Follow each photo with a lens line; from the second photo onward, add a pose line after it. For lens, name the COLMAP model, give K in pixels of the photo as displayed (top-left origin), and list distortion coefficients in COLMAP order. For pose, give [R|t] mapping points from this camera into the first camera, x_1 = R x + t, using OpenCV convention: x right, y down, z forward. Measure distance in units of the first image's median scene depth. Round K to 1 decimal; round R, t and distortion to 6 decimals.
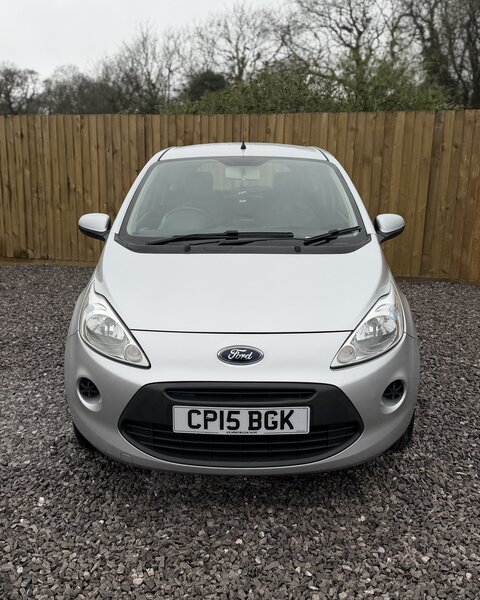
lens RADIAL K [[620.0, 0, 235.1], [0, 620.0, 287.5], [0, 0, 1]] dist [0.049002, 0.000000]
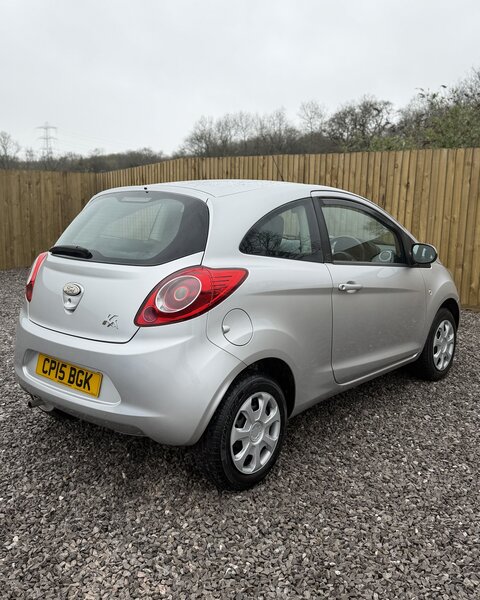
lens RADIAL K [[620.0, 0, 223.9], [0, 620.0, 276.5], [0, 0, 1]] dist [0.049002, 0.000000]
pose [[0.831409, 0.083070, -0.549416, 0.398509], [-0.113025, 0.993374, -0.020841, -0.000217], [0.544044, 0.079425, 0.835289, -0.068338]]
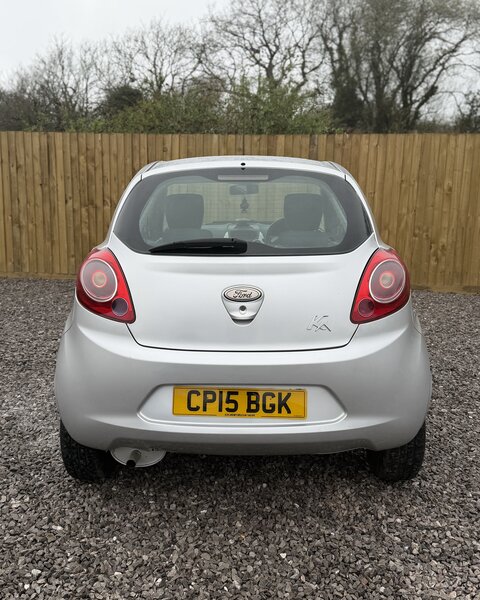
lens RADIAL K [[620.0, 0, 243.5], [0, 620.0, 298.6], [0, 0, 1]] dist [0.049002, 0.000000]
pose [[0.991877, -0.019148, 0.125750, 0.045991], [0.019683, 0.999802, -0.003013, 0.014844], [-0.125667, 0.005463, 0.992057, -0.093722]]
